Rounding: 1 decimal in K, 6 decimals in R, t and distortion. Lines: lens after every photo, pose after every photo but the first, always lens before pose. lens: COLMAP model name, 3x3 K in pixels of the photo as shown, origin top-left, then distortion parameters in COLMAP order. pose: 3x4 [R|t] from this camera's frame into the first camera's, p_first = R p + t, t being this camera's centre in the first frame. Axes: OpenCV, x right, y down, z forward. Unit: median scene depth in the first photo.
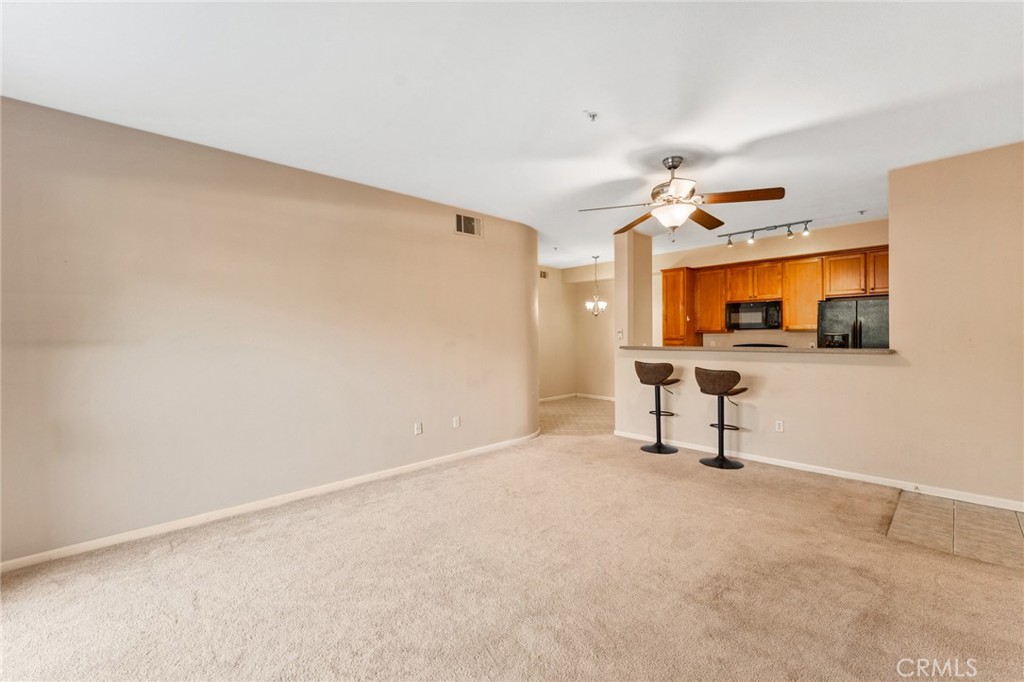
lens RADIAL K [[422.4, 0, 512.0], [0, 422.4, 341.0], [0, 0, 1]] dist [0.001300, -0.000035]
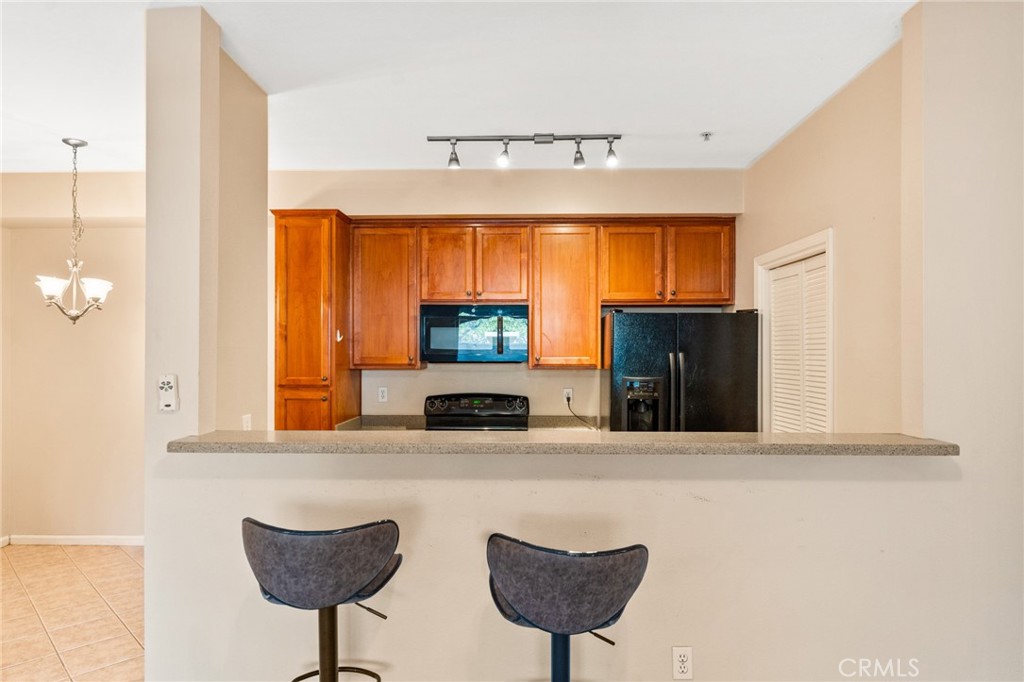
lens RADIAL K [[617.9, 0, 505.0], [0, 617.9, 348.0], [0, 0, 1]] dist [0.001958, 0.000481]
pose [[0.706354, 0.010631, 0.707779, 0.112396], [0.002077, 0.999852, -0.017090, -0.032873], [-0.707856, 0.013541, 0.706227, 0.495050]]
